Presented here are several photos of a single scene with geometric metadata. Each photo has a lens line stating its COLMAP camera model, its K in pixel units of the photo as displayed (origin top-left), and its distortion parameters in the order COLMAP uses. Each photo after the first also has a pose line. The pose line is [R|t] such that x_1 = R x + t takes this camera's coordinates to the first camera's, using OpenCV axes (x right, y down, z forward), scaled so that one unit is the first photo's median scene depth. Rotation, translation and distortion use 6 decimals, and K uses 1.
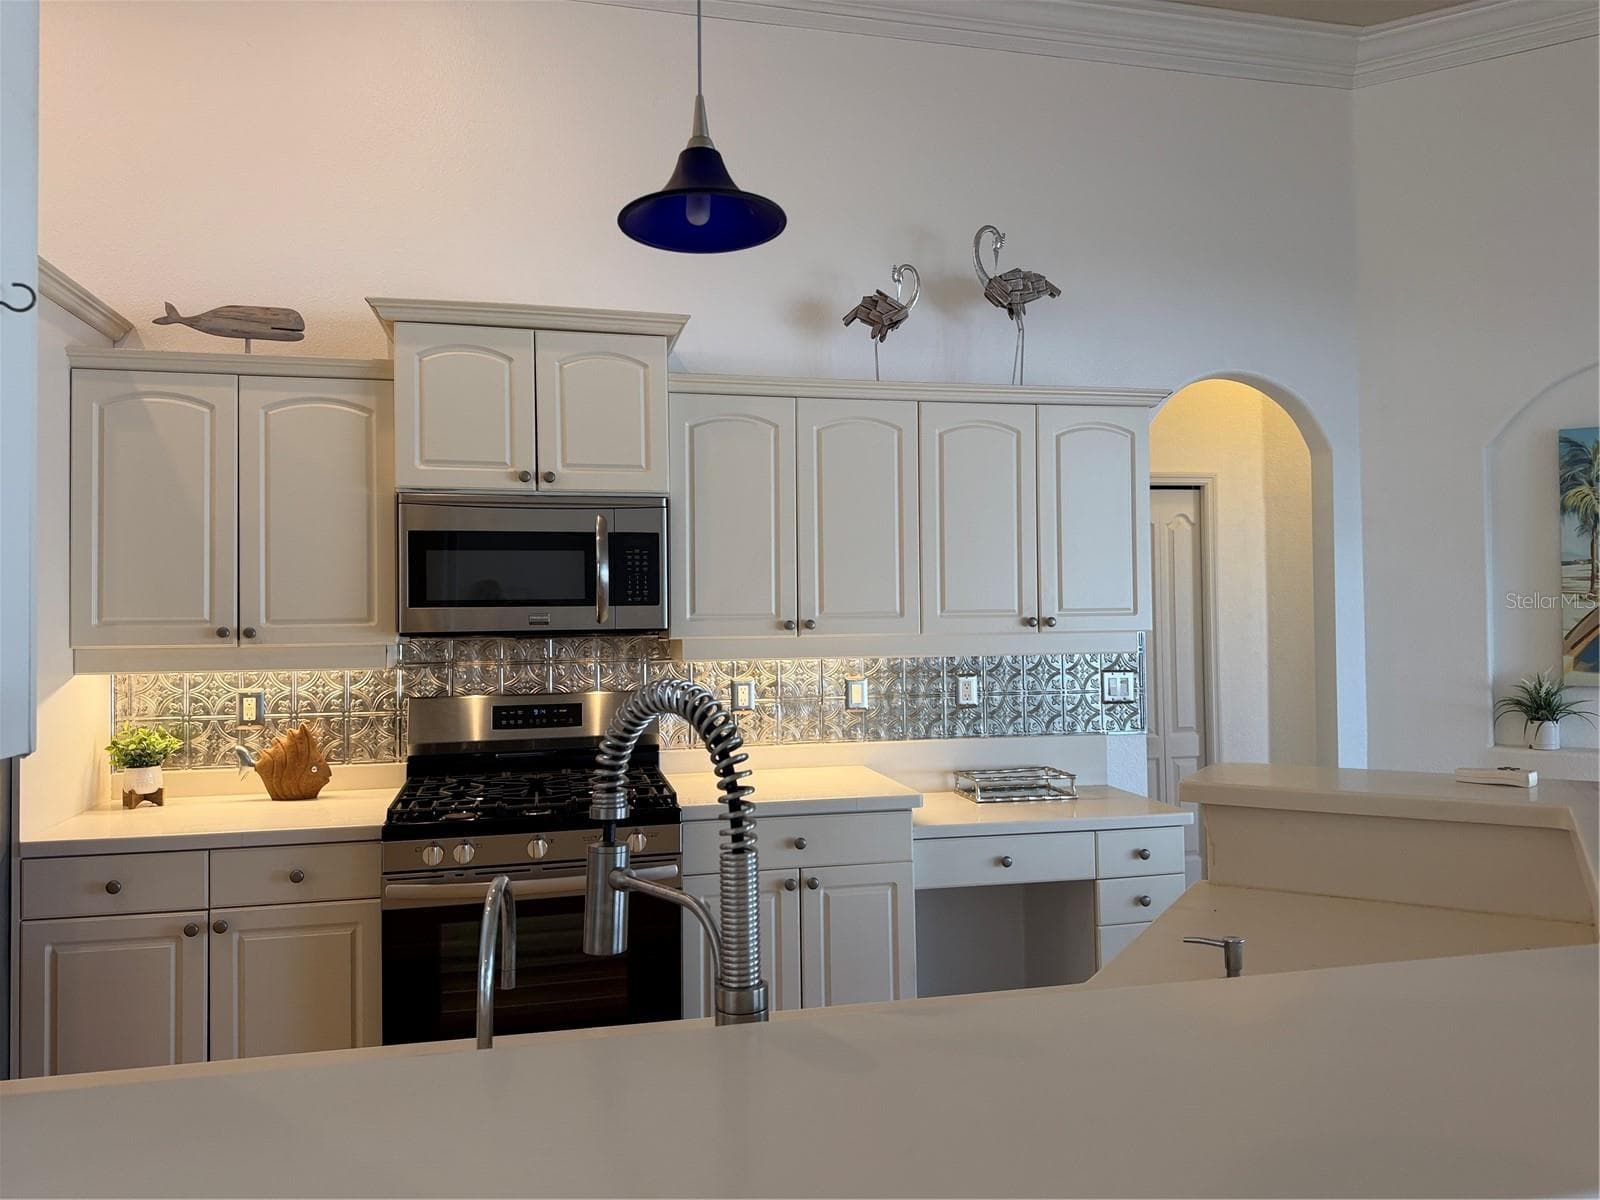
lens RADIAL K [[1114.0, 0, 808.5], [0, 1114.0, 588.0], [0, 0, 1]] dist [0.062960, -0.063458]
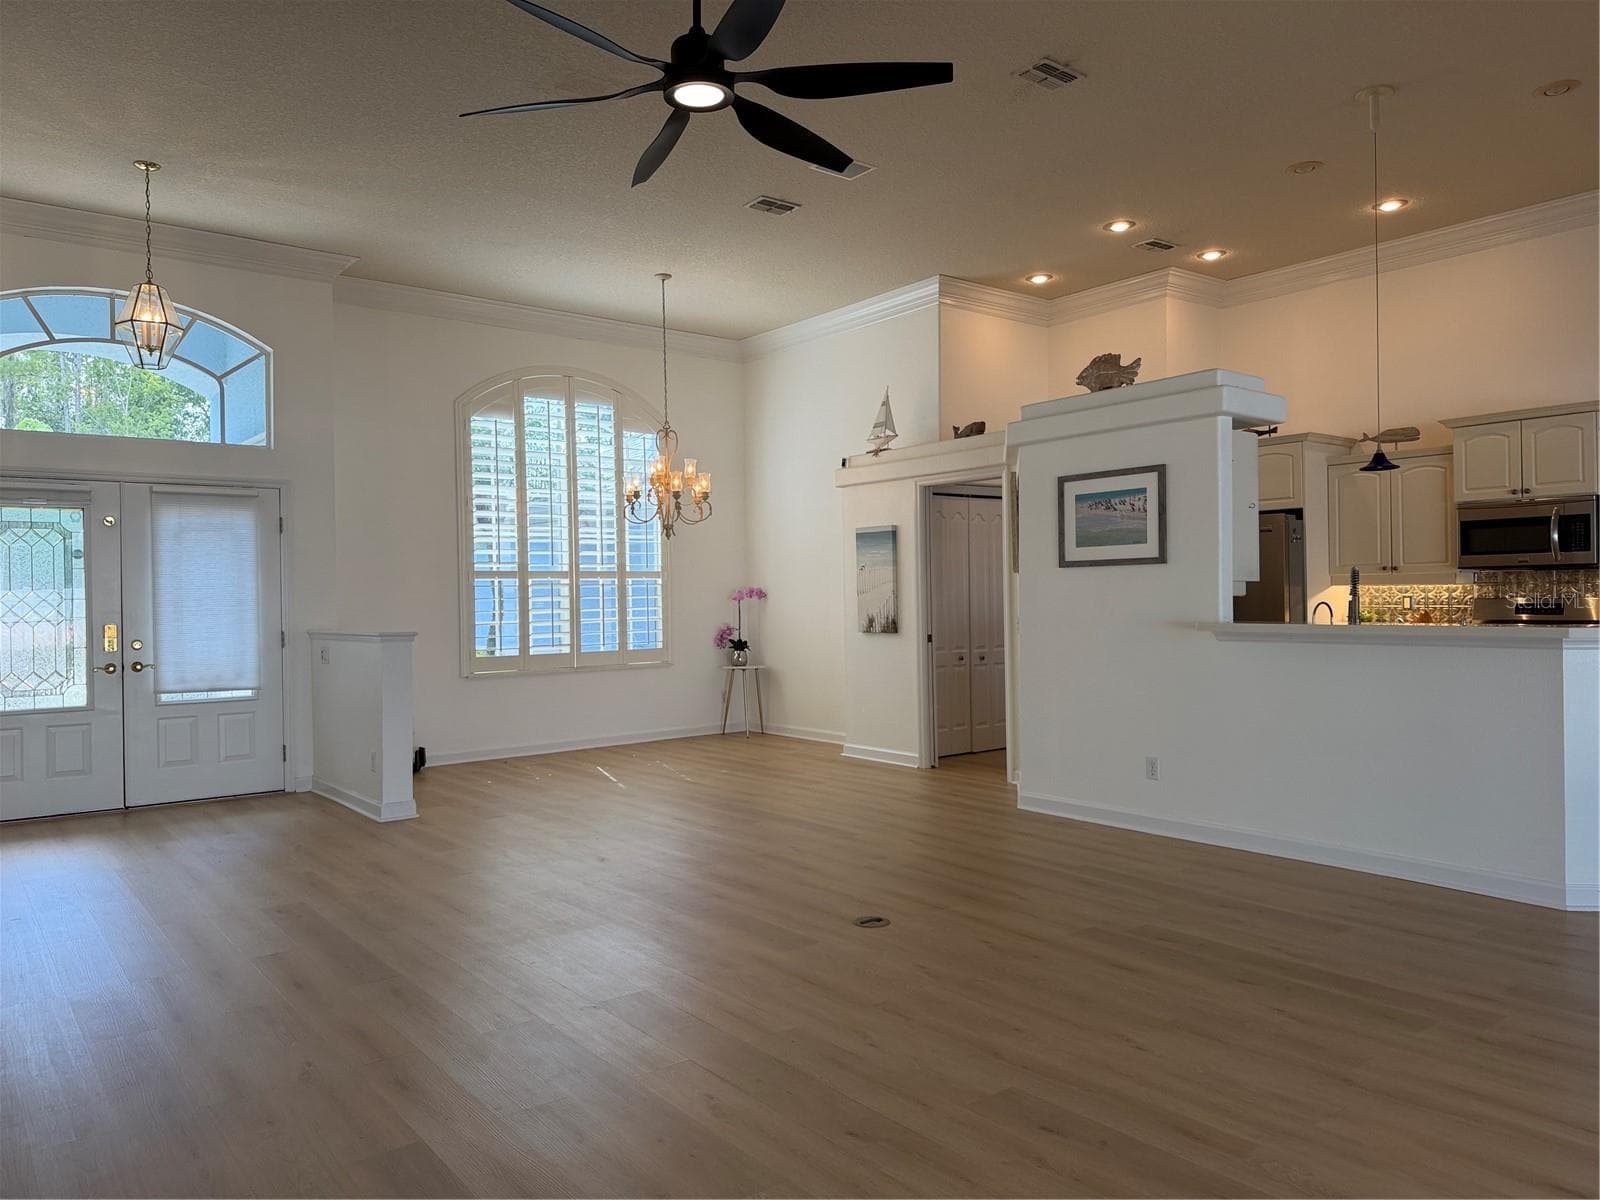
lens RADIAL K [[1114.0, 0, 799.9], [0, 1114.0, 604.5], [0, 0, 1]] dist [0.062960, -0.063458]
pose [[0.420052, 0.010926, -0.907434, 0.993803], [0.032624, 0.999099, 0.027131, 0.009581], [0.906913, -0.041001, 0.419318, -0.999418]]
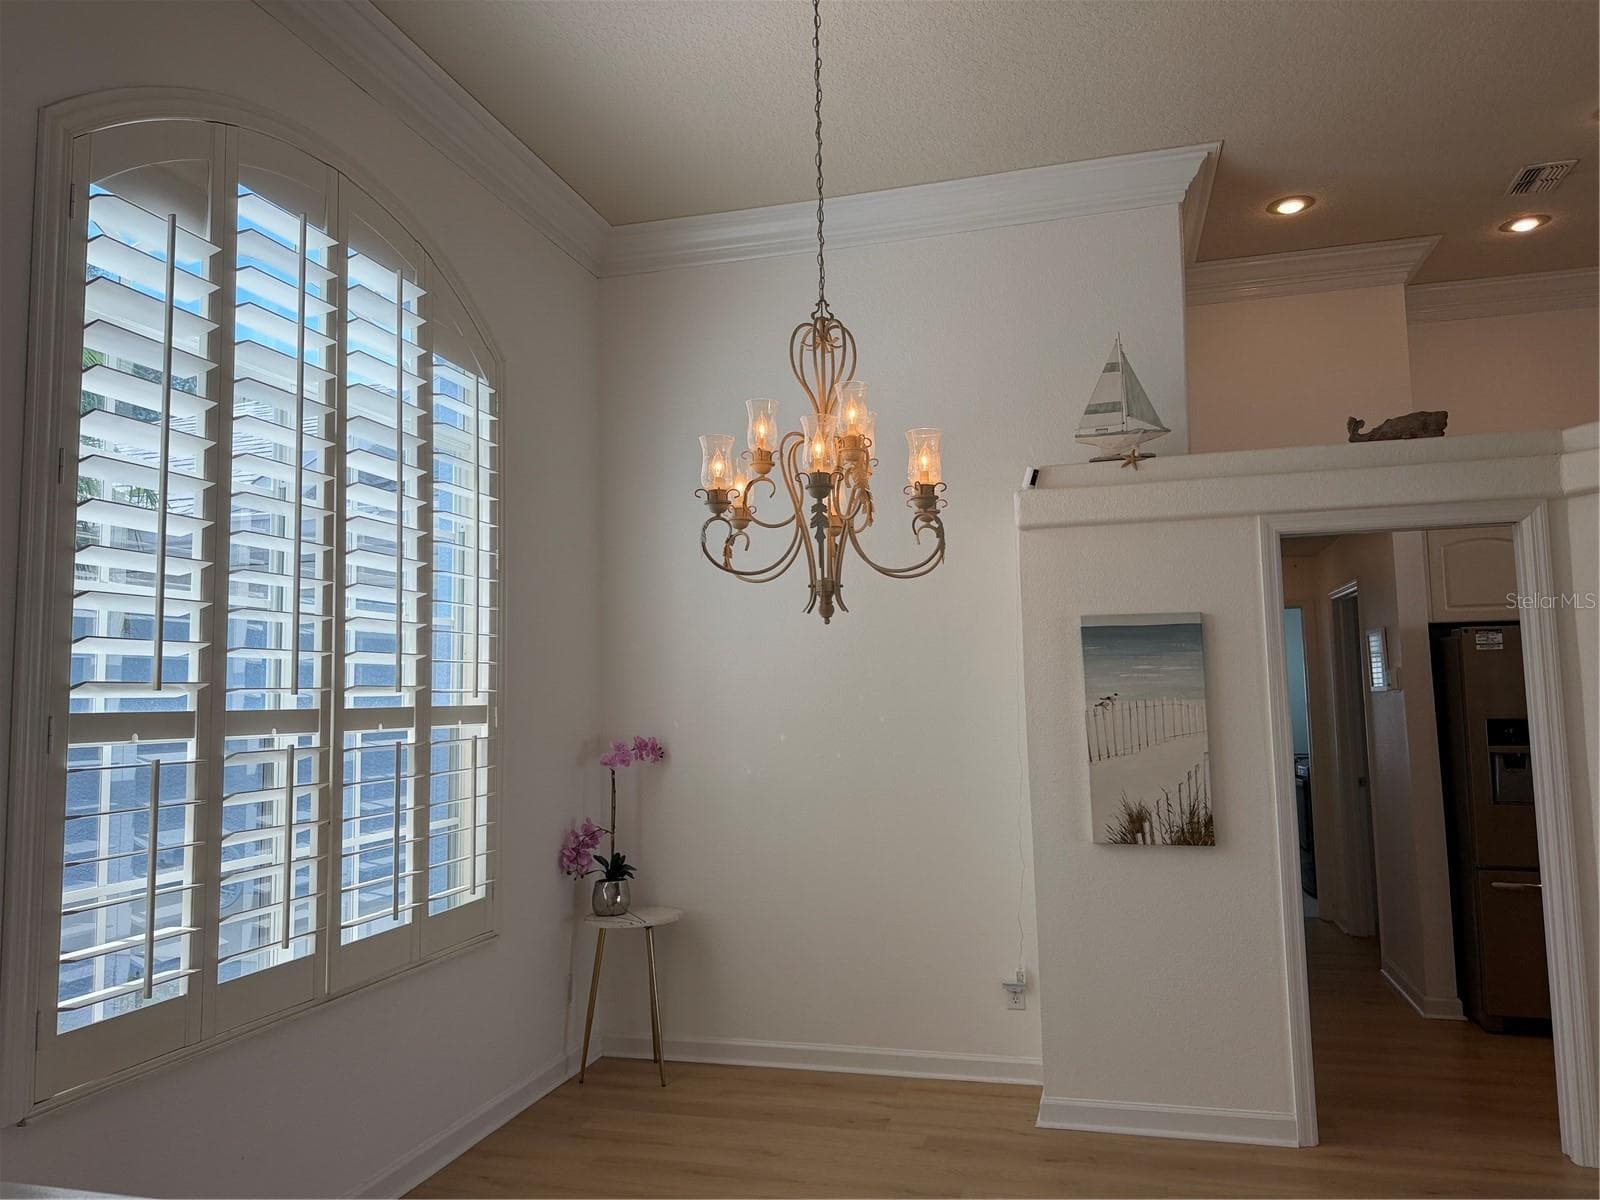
lens RADIAL K [[1114.0, 0, 793.9], [0, 1114.0, 575.4], [0, 0, 1]] dist [0.062960, -0.063458]
pose [[0.872561, -0.060573, -0.484736, -0.789490], [0.022153, 0.996168, -0.084604, -0.036604], [0.488003, 0.063084, 0.870559, -1.003813]]
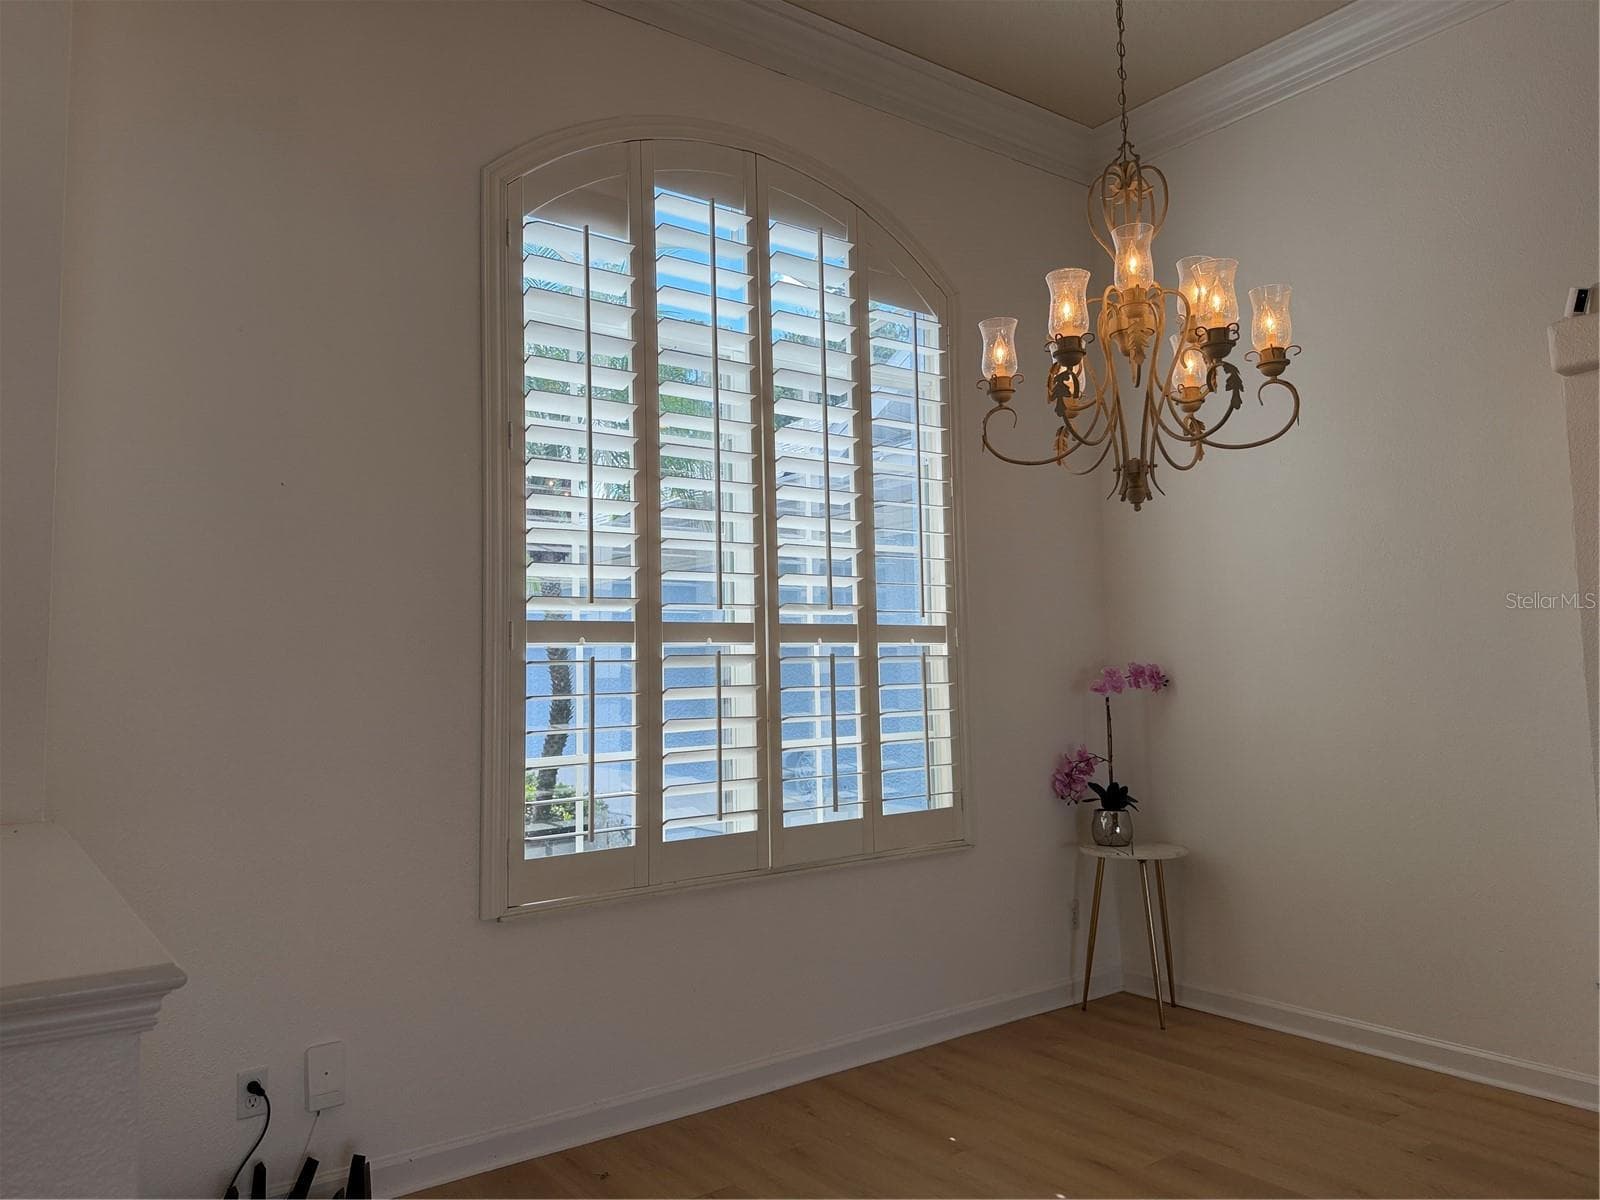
lens RADIAL K [[1114.0, 0, 798.9], [0, 1114.0, 571.7], [0, 0, 1]] dist [0.062960, -0.063458]
pose [[0.394279, -0.082281, -0.915300, -0.597960], [0.037137, 0.996597, -0.073591, 0.014300], [0.918240, -0.004976, 0.395993, -0.771161]]
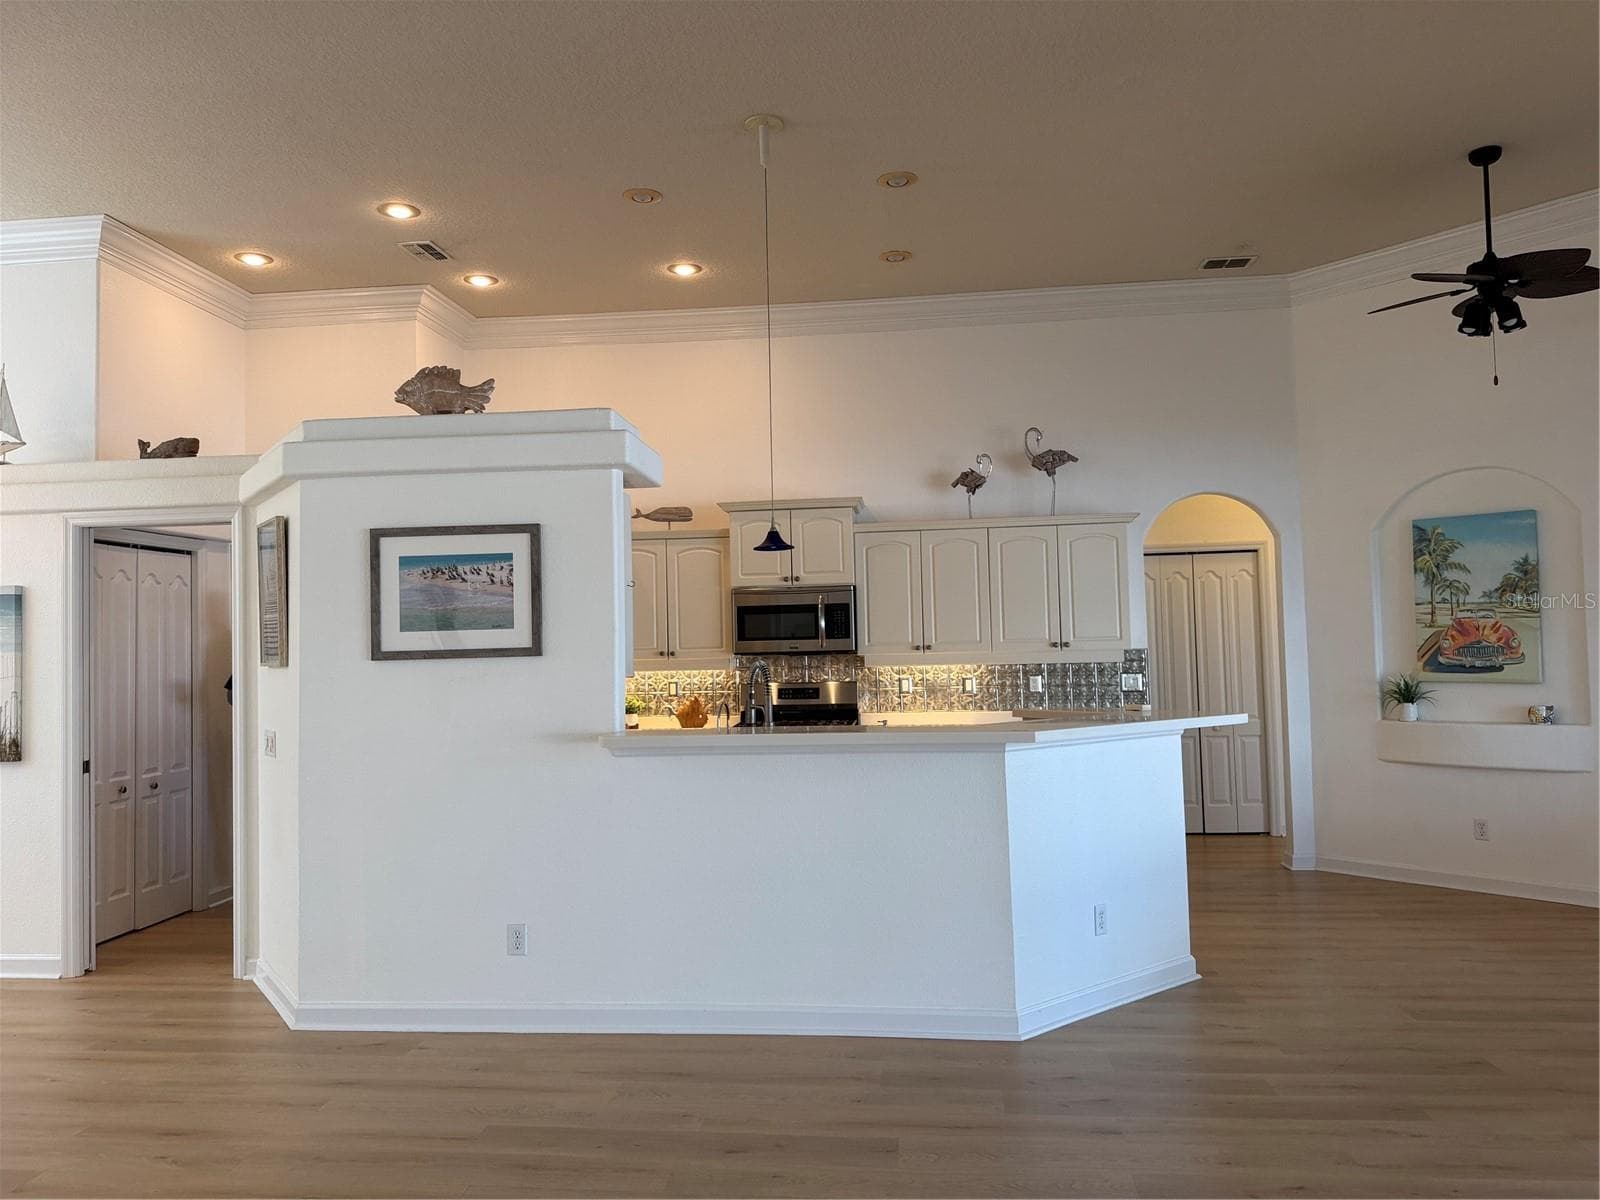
lens RADIAL K [[1114.0, 0, 791.8], [0, 1114.0, 601.4], [0, 0, 1]] dist [0.062960, -0.063458]
pose [[0.940200, -0.024519, -0.339740, 0.422920], [0.020886, 0.999679, -0.014347, -0.023560], [0.339983, 0.006393, 0.940410, -0.880249]]
